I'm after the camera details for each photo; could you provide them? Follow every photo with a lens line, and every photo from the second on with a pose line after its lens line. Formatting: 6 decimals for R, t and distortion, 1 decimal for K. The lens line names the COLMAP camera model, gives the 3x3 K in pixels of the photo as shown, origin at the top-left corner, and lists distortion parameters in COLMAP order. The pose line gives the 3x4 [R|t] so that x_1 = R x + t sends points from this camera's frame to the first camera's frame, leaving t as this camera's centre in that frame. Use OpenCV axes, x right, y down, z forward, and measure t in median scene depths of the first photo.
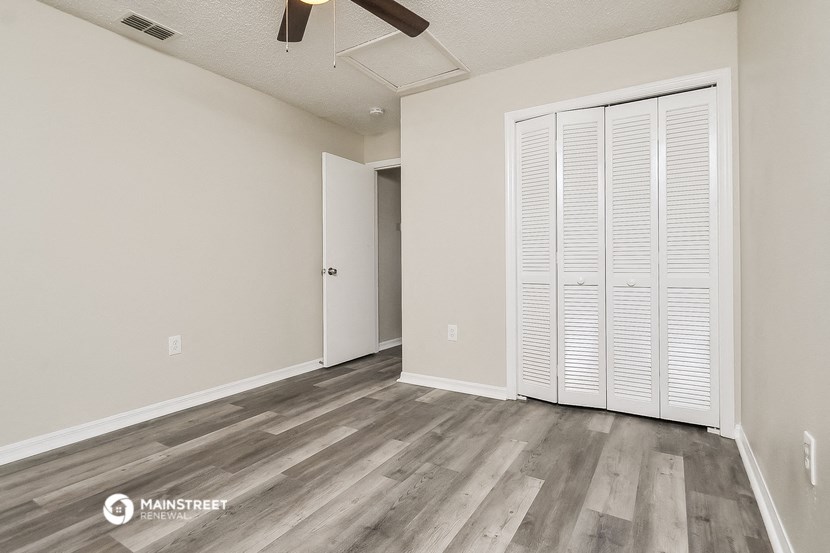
lens RADIAL K [[411.5, 0, 414.6], [0, 411.5, 260.8], [0, 0, 1]] dist [0.002020, 0.000076]
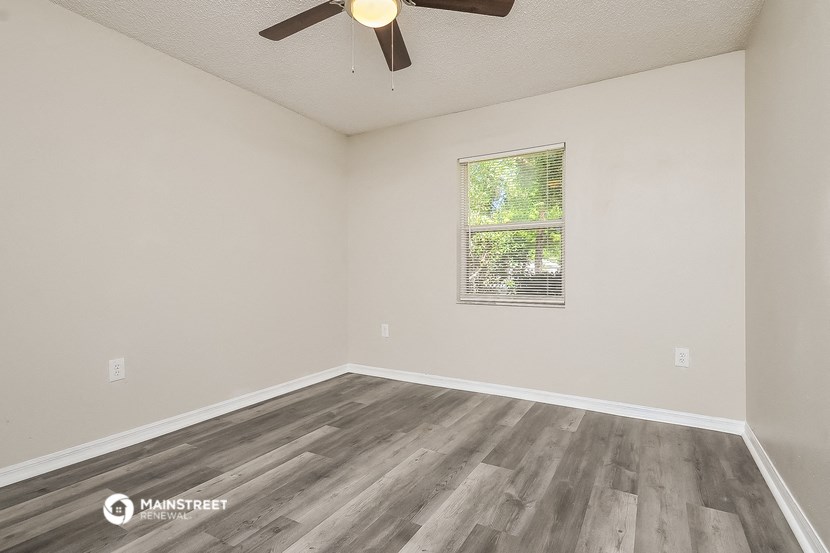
lens RADIAL K [[401.9, 0, 415.0], [0, 401.9, 276.5], [0, 0, 1]] dist [0.001692, -0.000105]
pose [[-0.999800, 0.003713, -0.019660, -0.330846], [0.003745, 0.999992, -0.001608, 0.011178], [0.019654, -0.001682, -0.999805, 2.021640]]
